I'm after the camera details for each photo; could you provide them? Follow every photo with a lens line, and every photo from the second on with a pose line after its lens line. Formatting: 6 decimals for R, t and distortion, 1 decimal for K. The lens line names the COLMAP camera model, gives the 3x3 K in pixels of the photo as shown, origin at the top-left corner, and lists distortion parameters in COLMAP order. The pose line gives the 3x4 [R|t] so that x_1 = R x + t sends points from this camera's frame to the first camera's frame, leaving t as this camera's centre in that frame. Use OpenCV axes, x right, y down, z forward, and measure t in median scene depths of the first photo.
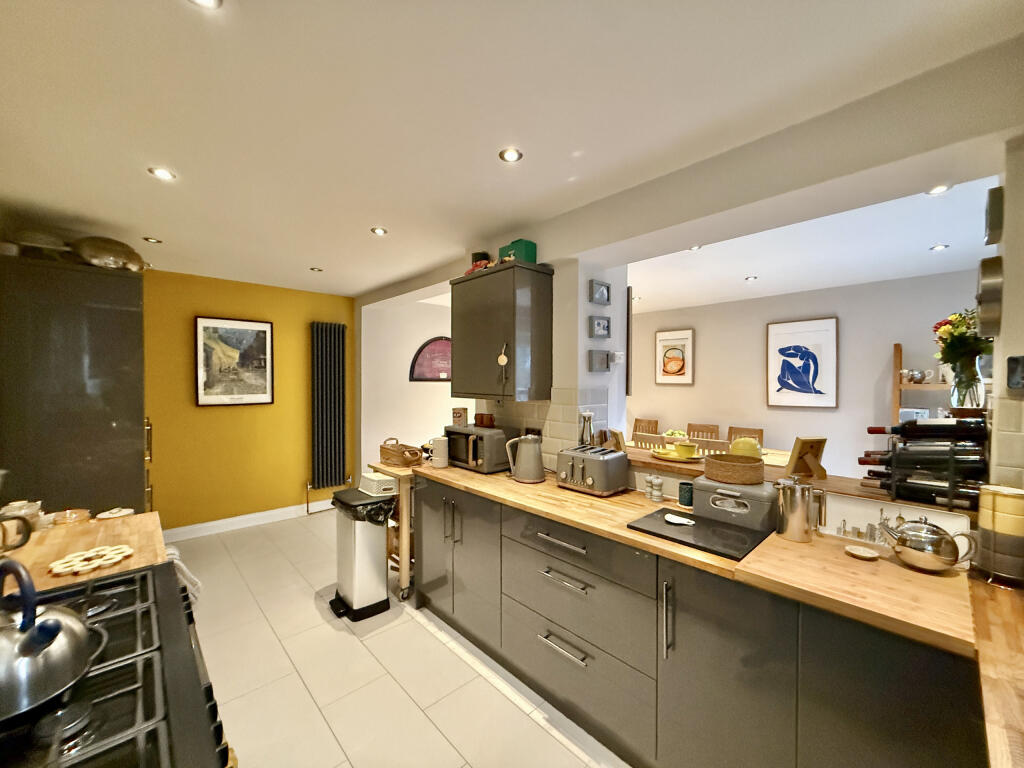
lens RADIAL K [[408.1, 0, 512.4], [0, 408.1, 385.1], [0, 0, 1]] dist [-0.000084, 0.000043]
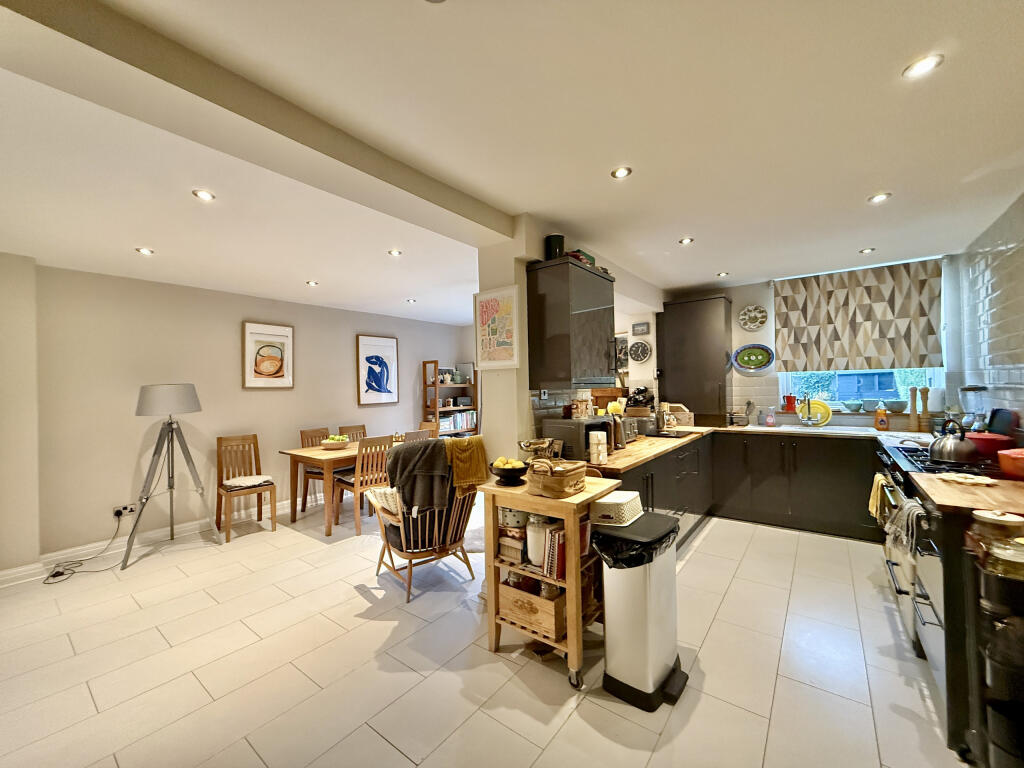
lens RADIAL K [[408.1, 0, 507.3], [0, 408.1, 386.1], [0, 0, 1]] dist [-0.000084, 0.000043]
pose [[-0.154967, 0.004198, 0.987911, -0.606981], [0.030857, 0.999524, 0.000593, 0.009693], [-0.987438, 0.030576, -0.155022, 0.774444]]
